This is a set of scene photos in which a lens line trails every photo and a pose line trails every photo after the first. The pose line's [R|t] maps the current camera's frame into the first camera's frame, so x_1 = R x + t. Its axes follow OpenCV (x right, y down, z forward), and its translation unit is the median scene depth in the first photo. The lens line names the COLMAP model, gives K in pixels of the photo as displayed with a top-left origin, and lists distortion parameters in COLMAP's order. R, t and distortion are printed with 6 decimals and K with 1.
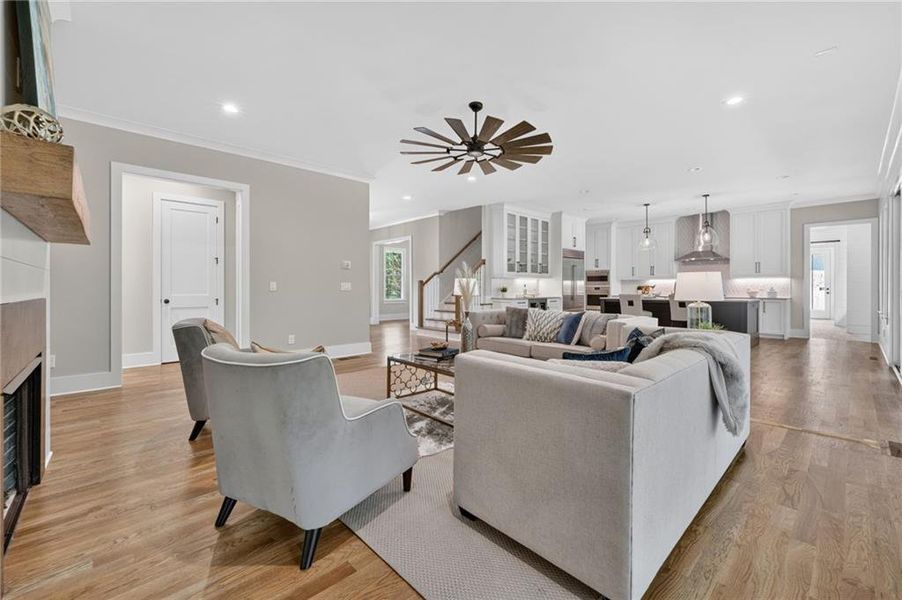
lens RADIAL K [[368.7, 0, 453.1], [0, 368.7, 286.8], [0, 0, 1]] dist [0.000555, -0.000022]
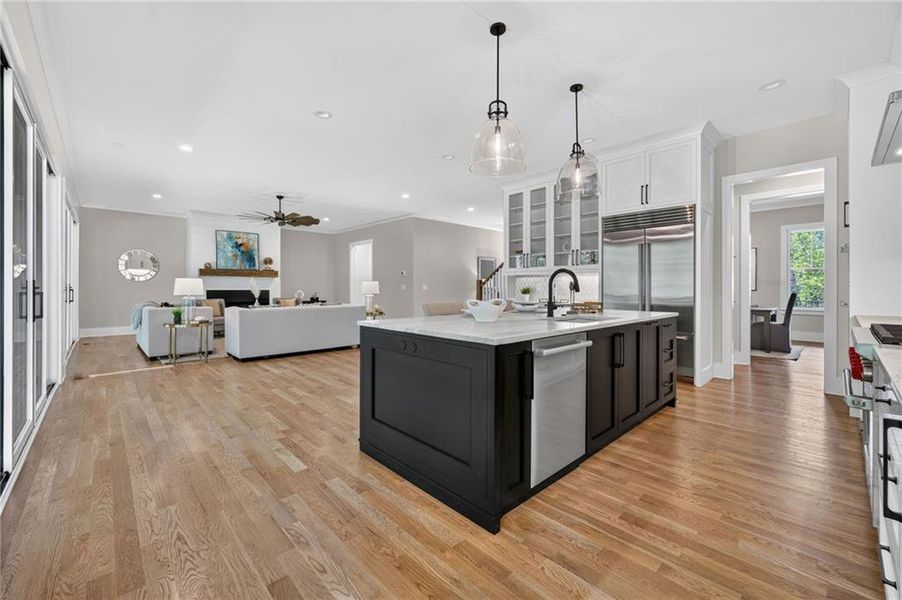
lens RADIAL K [[368.7, 0, 453.1], [0, 368.7, 286.8], [0, 0, 1]] dist [0.000555, -0.000022]
pose [[0.020884, -0.003974, -0.999774, 2.065709], [-0.001053, 0.999991, -0.003997, 0.005156], [0.999781, 0.001136, 0.020880, 1.889231]]
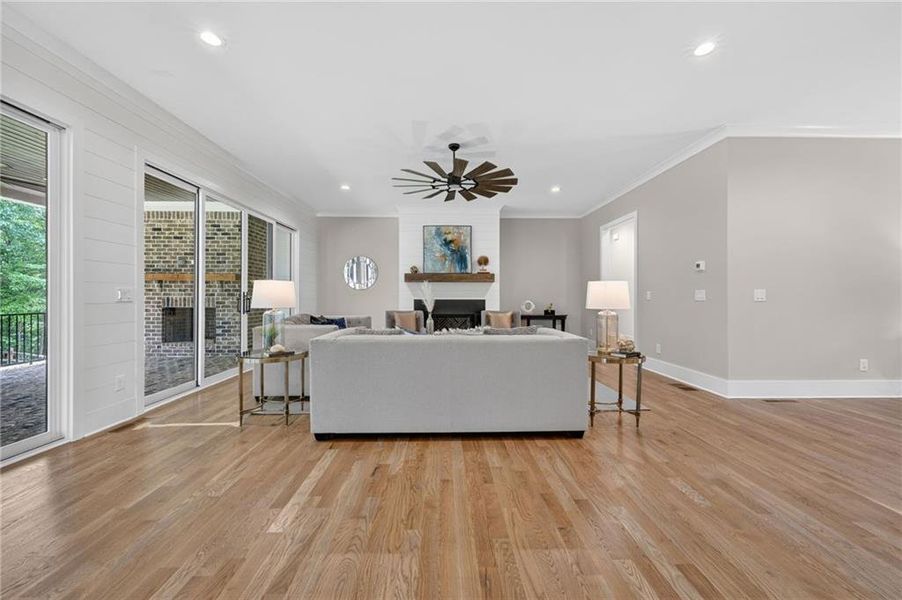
lens RADIAL K [[366.9, 0, 449.4], [0, 366.9, 296.6], [0, 0, 1]] dist [0.000092, -0.000050]
pose [[-0.661841, -0.002205, -0.749641, 0.969985], [-0.000811, 0.999997, -0.002226, 0.006816], [0.749644, -0.000865, -0.661841, 1.779272]]
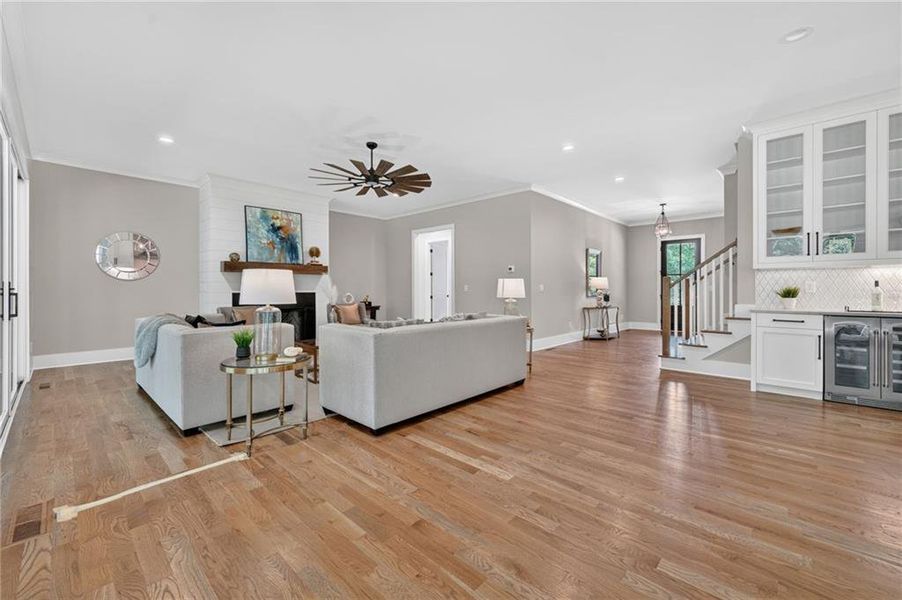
lens RADIAL K [[366.9, 0, 460.0], [0, 366.9, 290.2], [0, 0, 1]] dist [-0.000605, -0.000027]
pose [[0.091152, 0.000274, -0.995837, 1.331657], [0.001976, 0.999998, 0.000456, 0.007335], [0.995835, -0.002009, 0.091151, 1.181062]]
